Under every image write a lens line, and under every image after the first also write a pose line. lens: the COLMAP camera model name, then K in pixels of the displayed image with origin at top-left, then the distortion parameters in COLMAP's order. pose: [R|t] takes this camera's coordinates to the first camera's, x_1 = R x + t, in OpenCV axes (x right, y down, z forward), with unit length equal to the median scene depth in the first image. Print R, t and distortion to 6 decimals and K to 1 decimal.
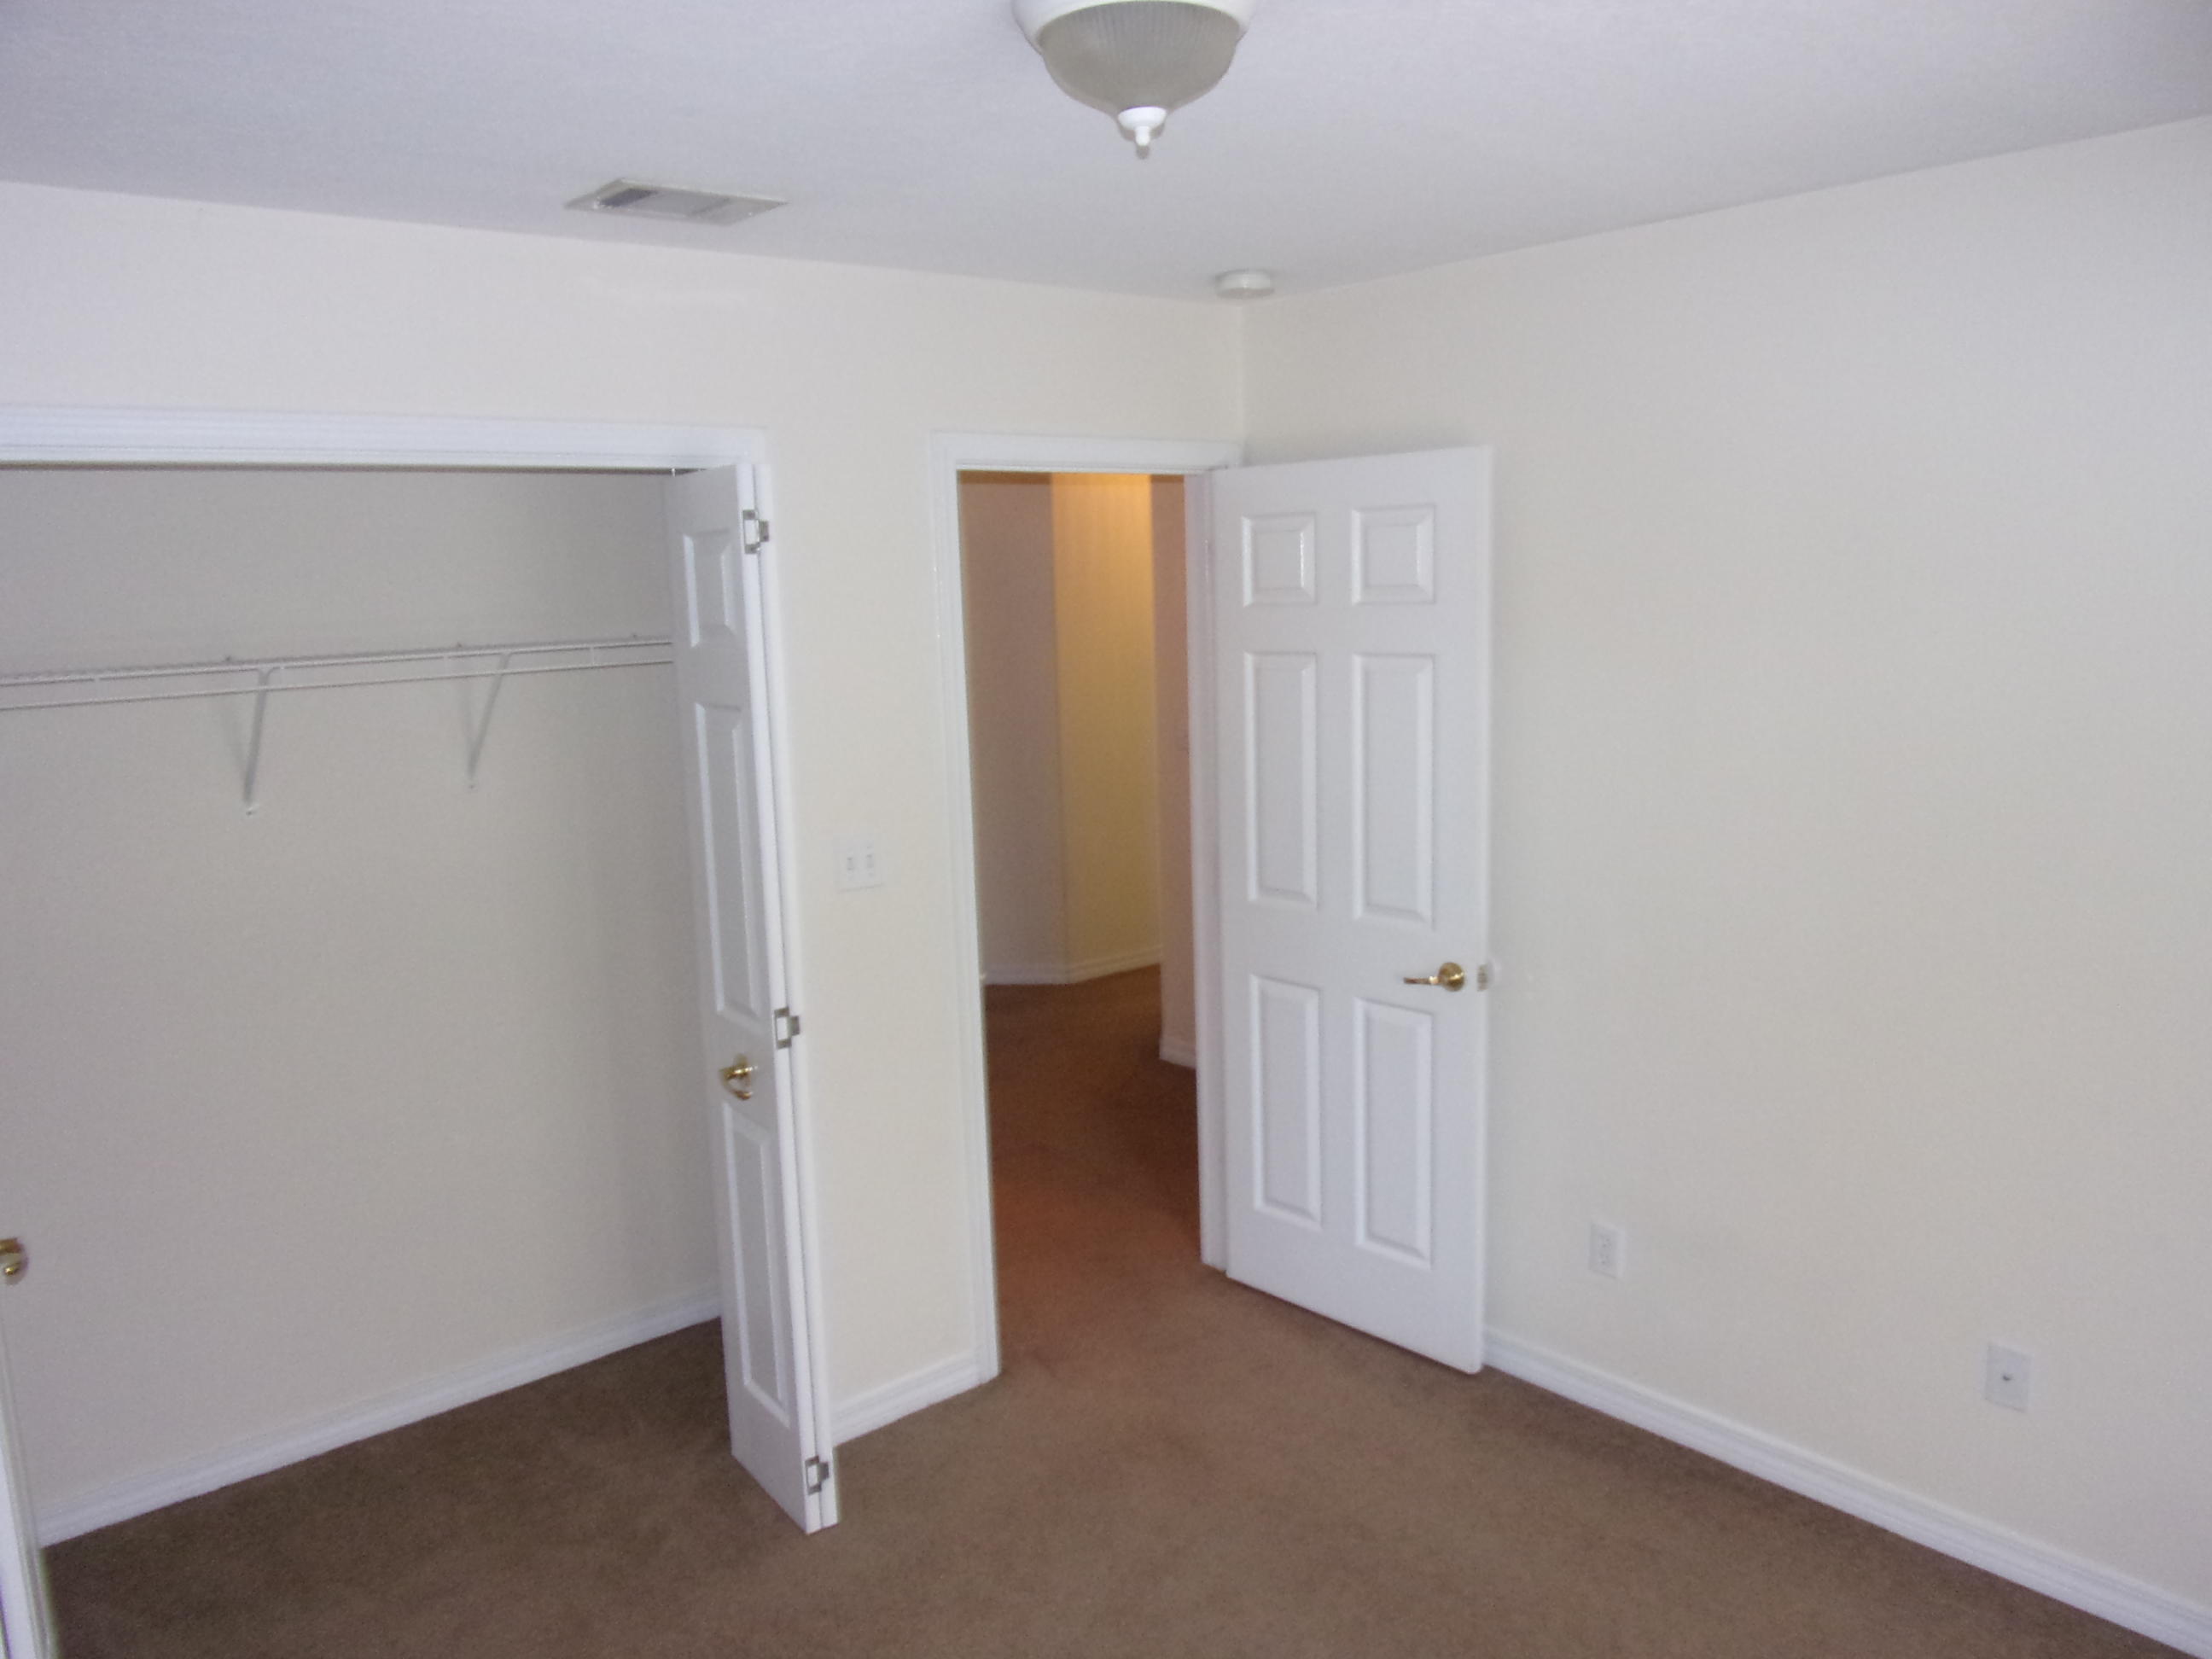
lens RADIAL K [[1604.9, 0, 1105.2], [0, 1604.9, 805.9], [0, 0, 1]] dist [-0.086324, 0.001537]
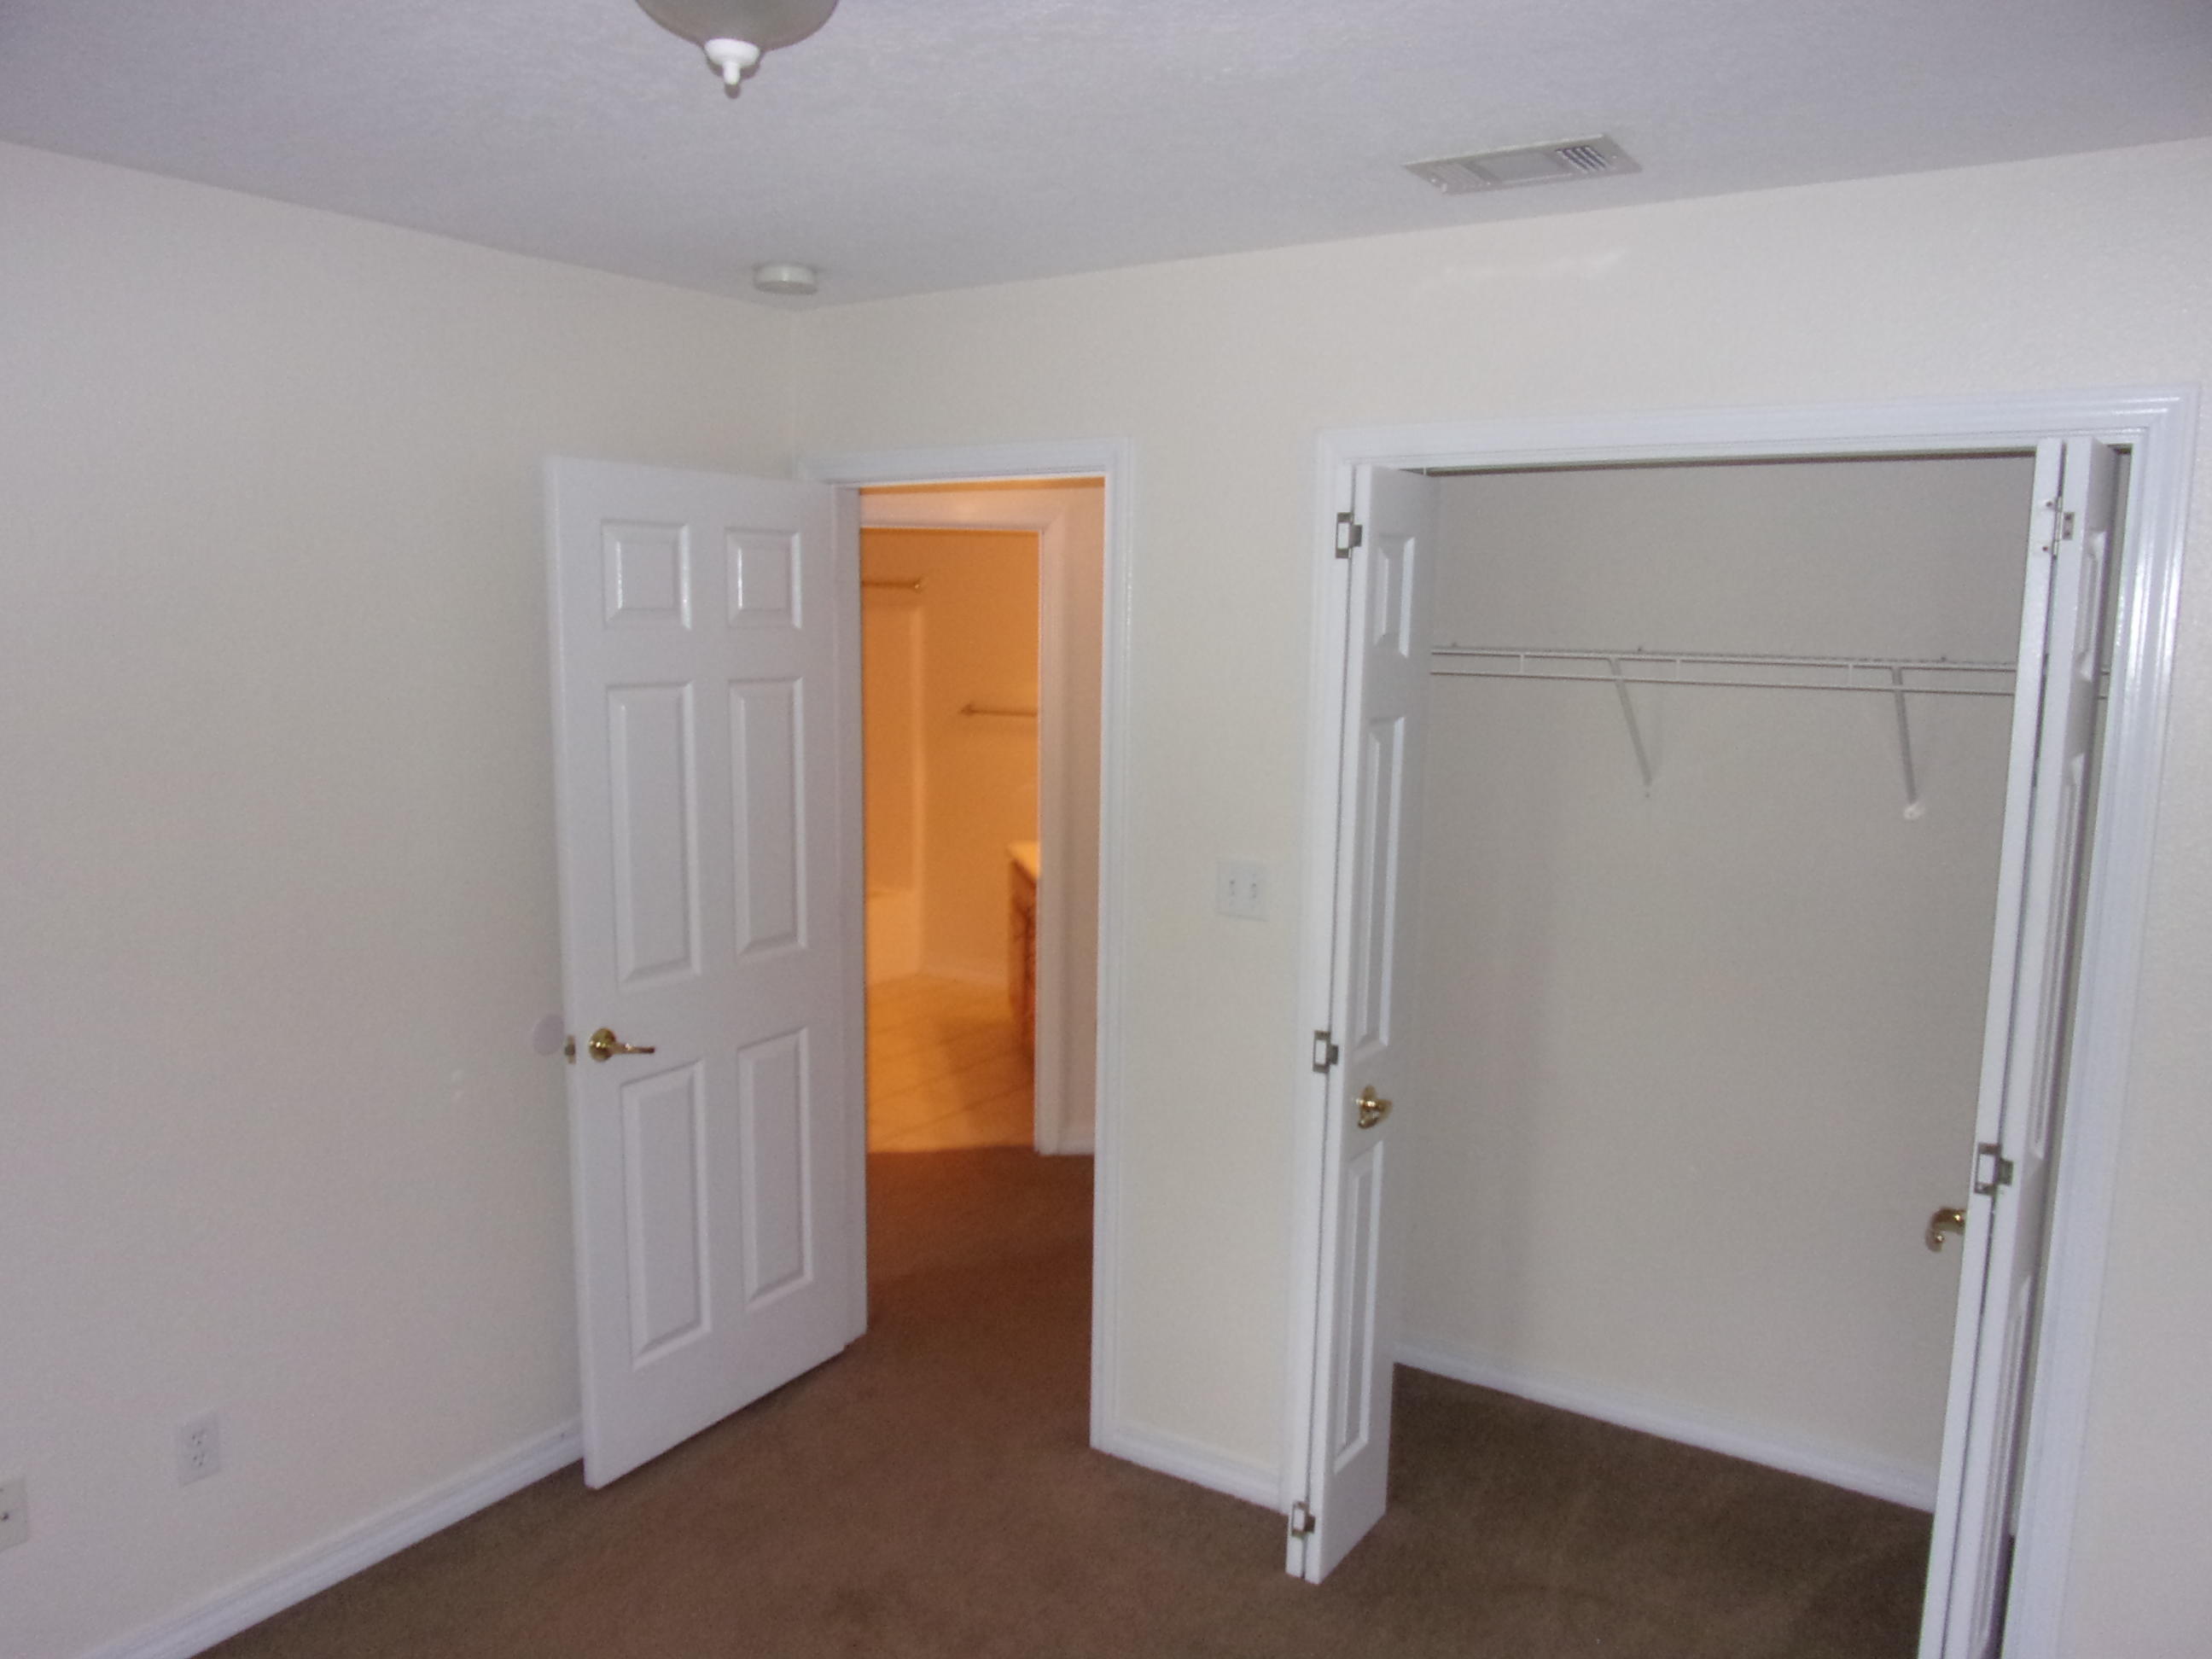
lens RADIAL K [[1633.4, 0, 1103.6], [0, 1633.4, 852.2], [0, 0, 1]] dist [-0.053893, 0.024608]
pose [[0.290935, 0.178014, -0.940036, 0.467095], [-0.150492, 0.978822, 0.138782, -0.069272], [0.944833, 0.101091, 0.311563, 0.401083]]
